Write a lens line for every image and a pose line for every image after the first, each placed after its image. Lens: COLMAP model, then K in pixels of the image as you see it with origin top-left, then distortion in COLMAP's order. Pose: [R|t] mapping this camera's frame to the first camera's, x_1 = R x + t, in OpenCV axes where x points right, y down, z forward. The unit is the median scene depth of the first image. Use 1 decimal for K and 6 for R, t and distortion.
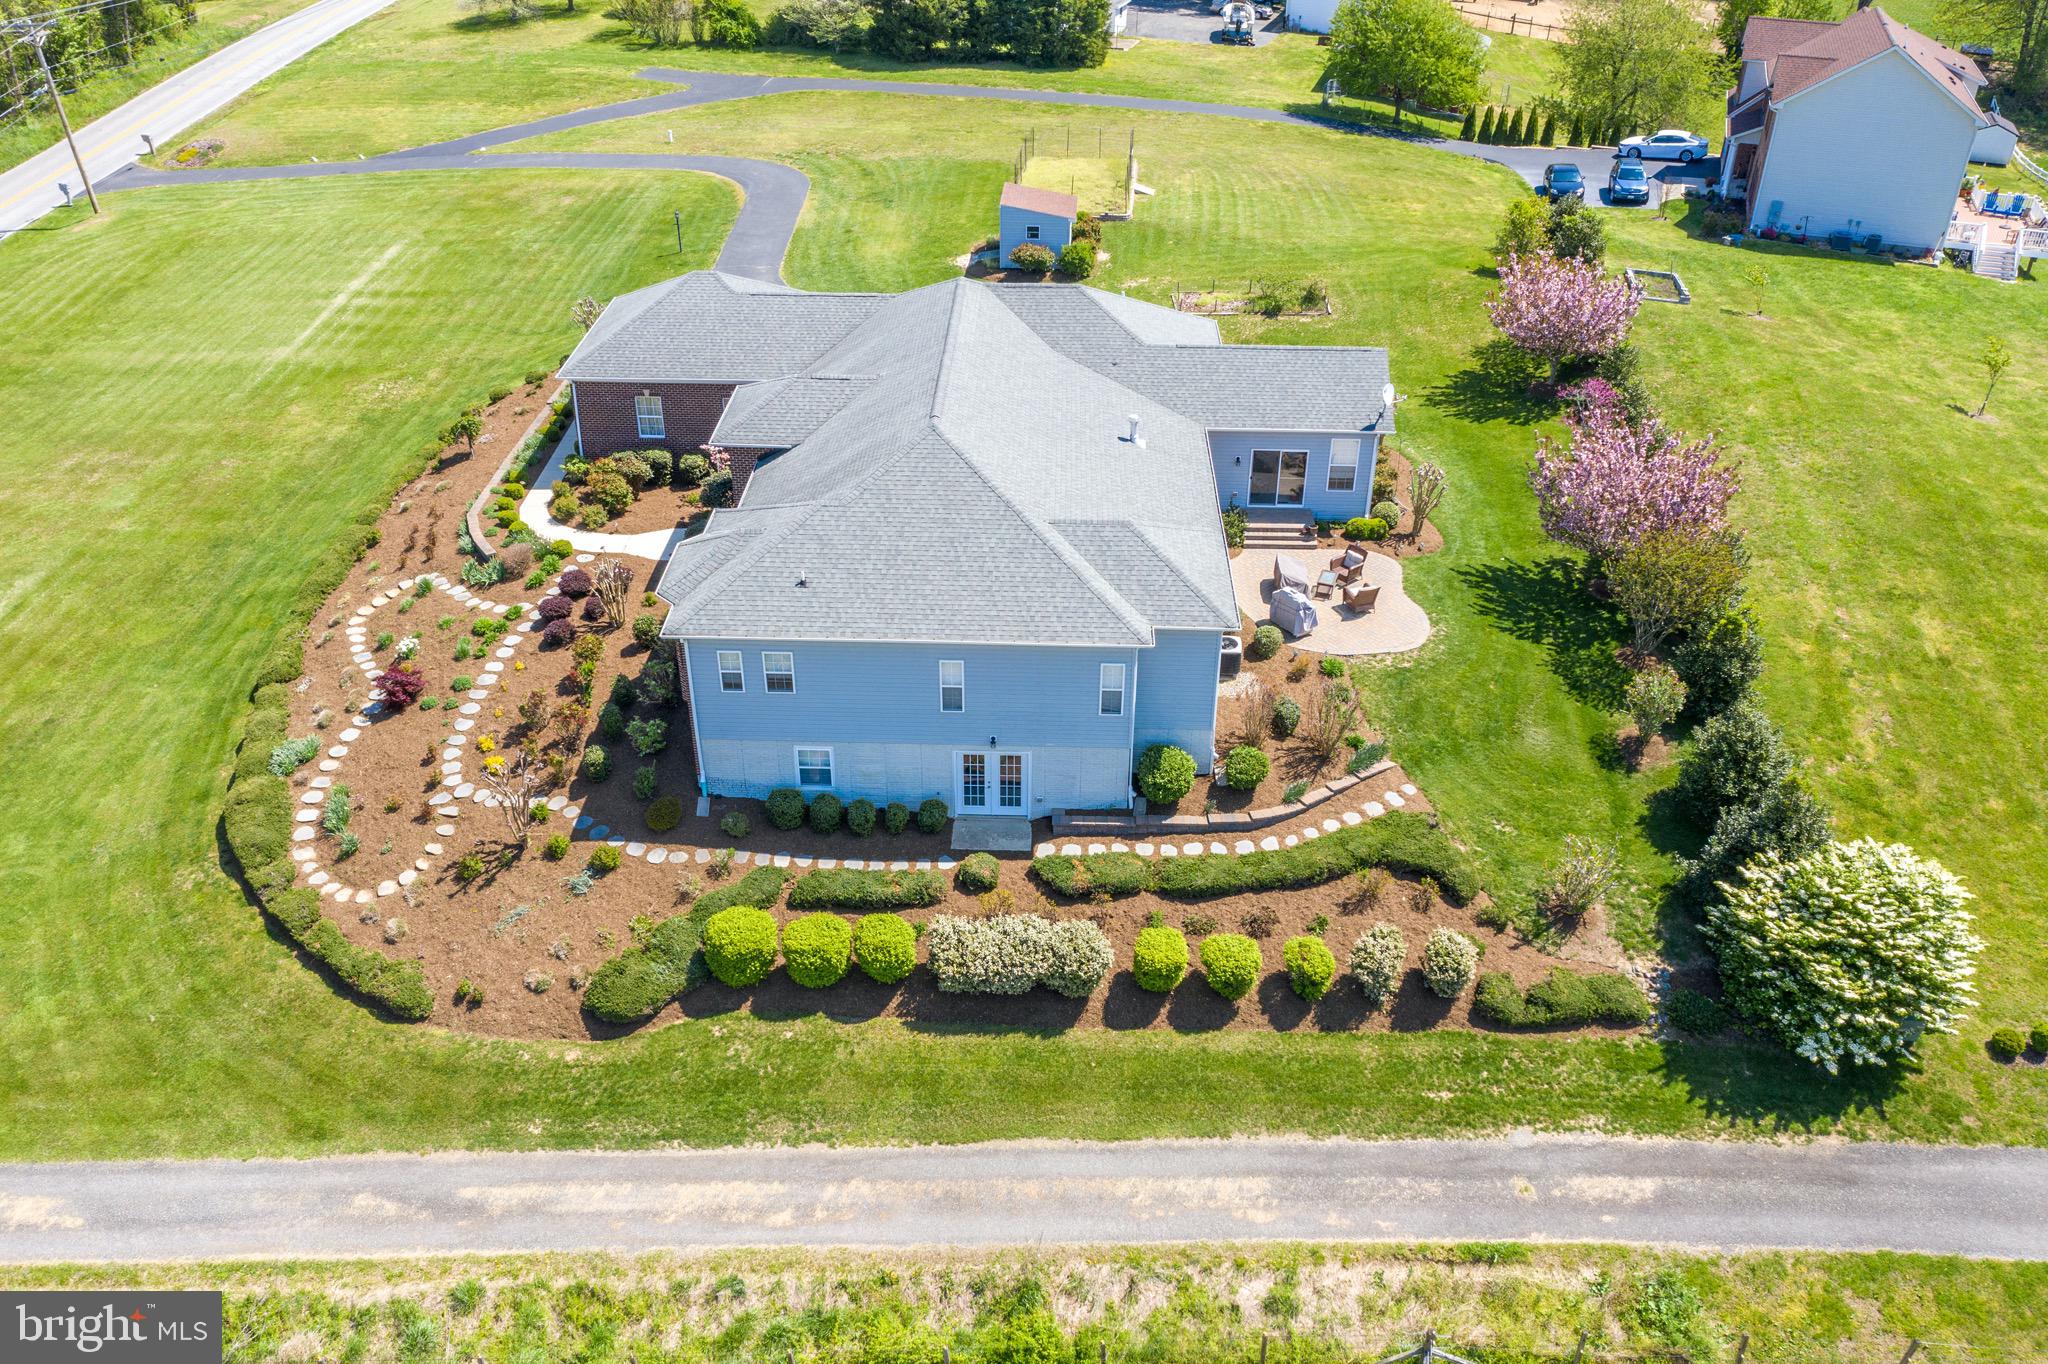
lens RADIAL K [[1618.8, 0, 1020.3], [0, 1618.8, 669.7], [0, 0, 1]] dist [-0.026955, 0.006321]
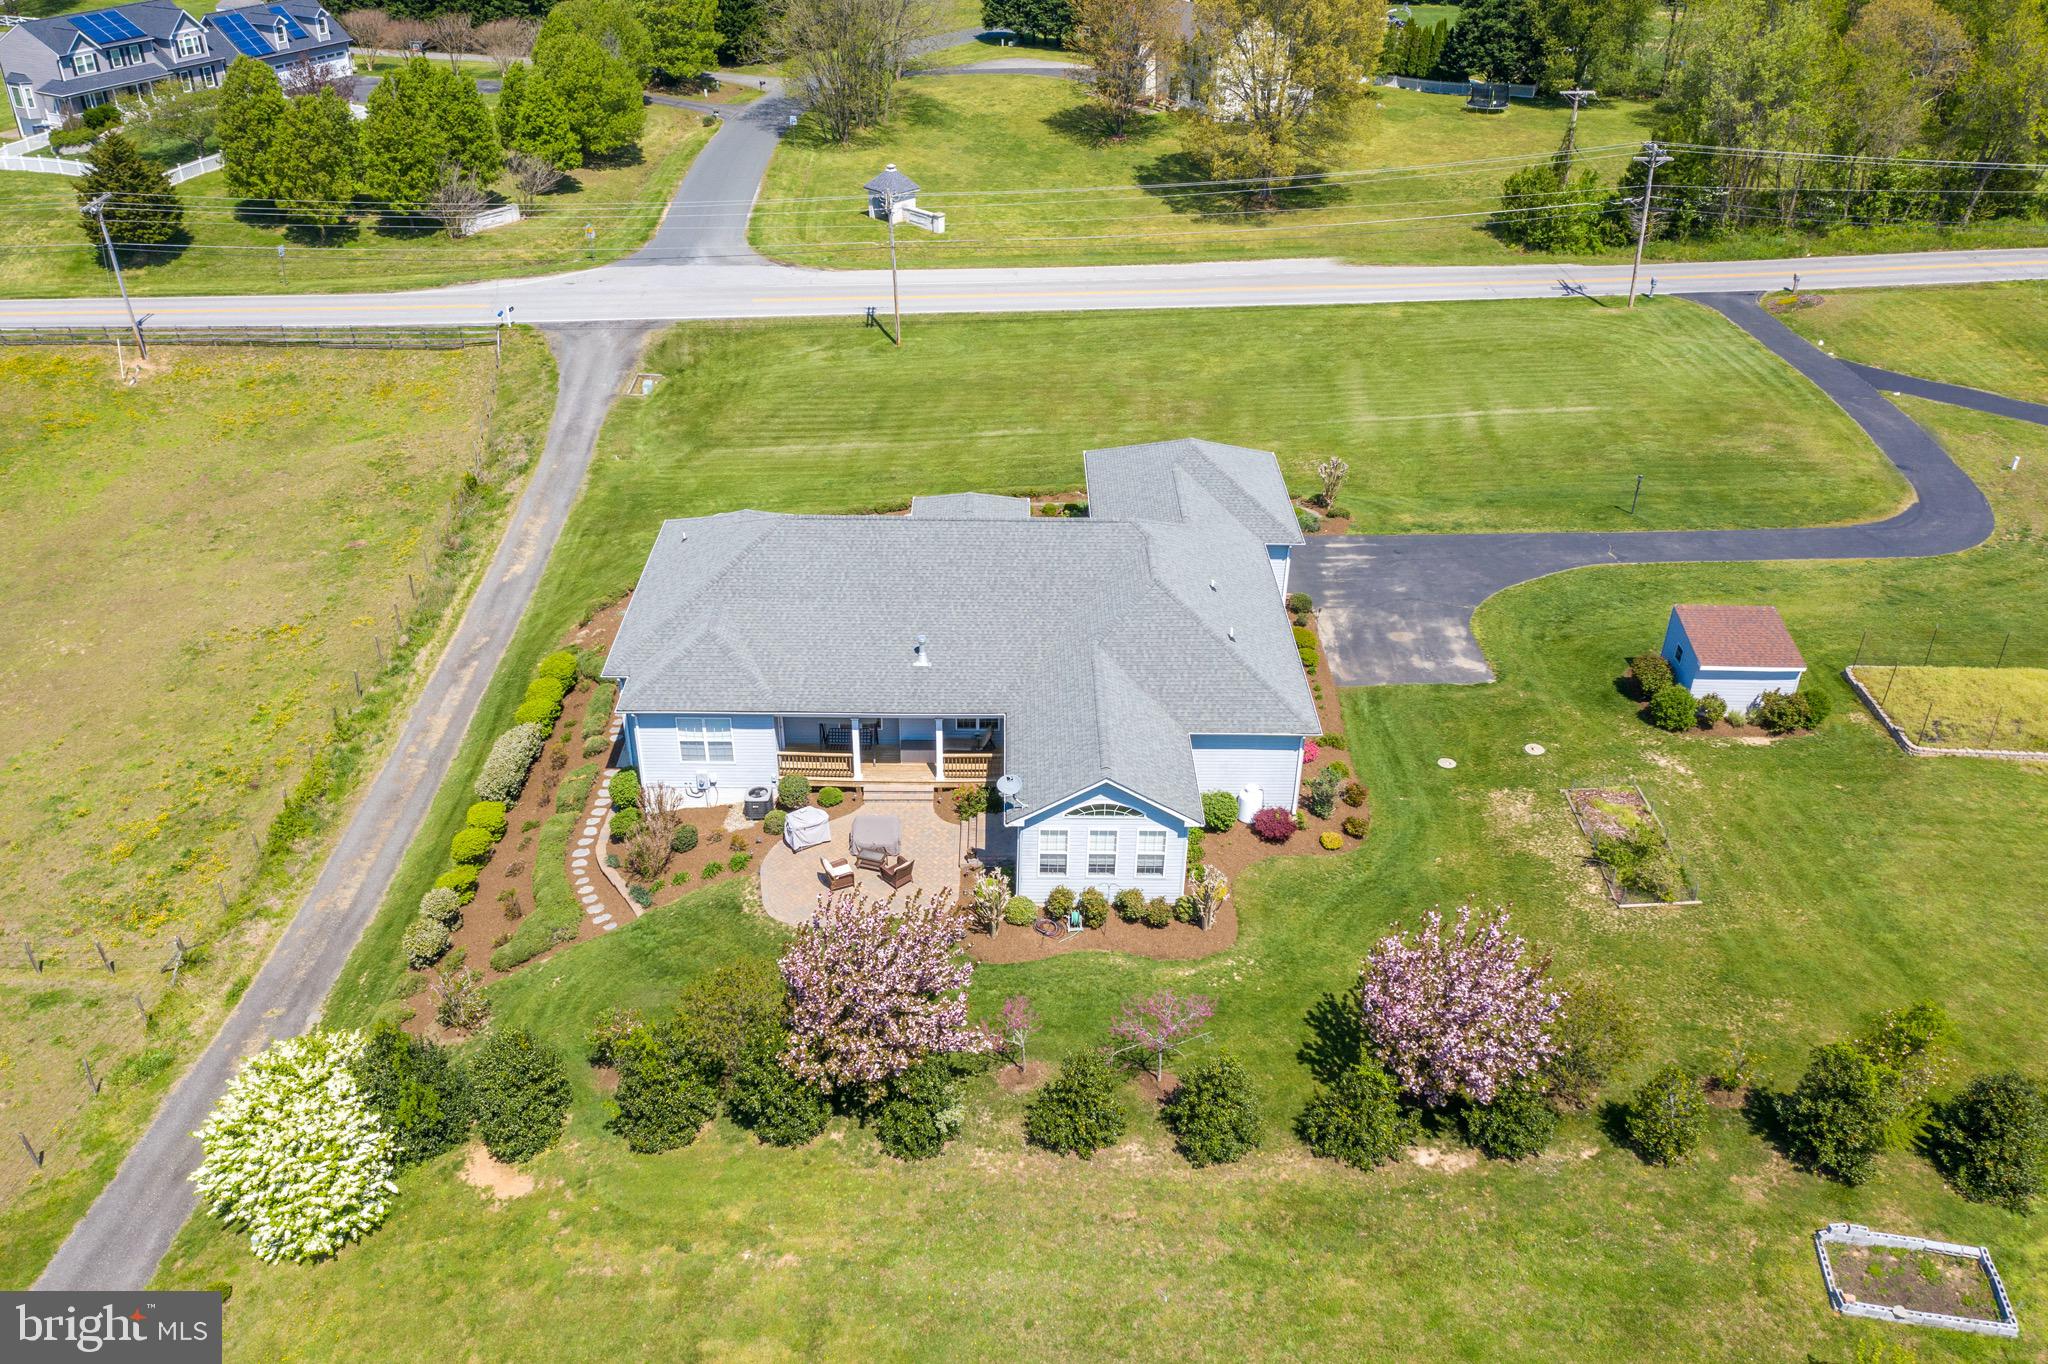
lens RADIAL K [[1618.8, 0, 1021.9], [0, 1618.8, 685.1], [0, 0, 1]] dist [-0.026955, 0.006321]
pose [[0.034467, 0.514997, -0.856499, 1.202684], [-0.531761, 0.735075, 0.420589, -0.731994], [0.846193, 0.440956, 0.299191, 0.843586]]
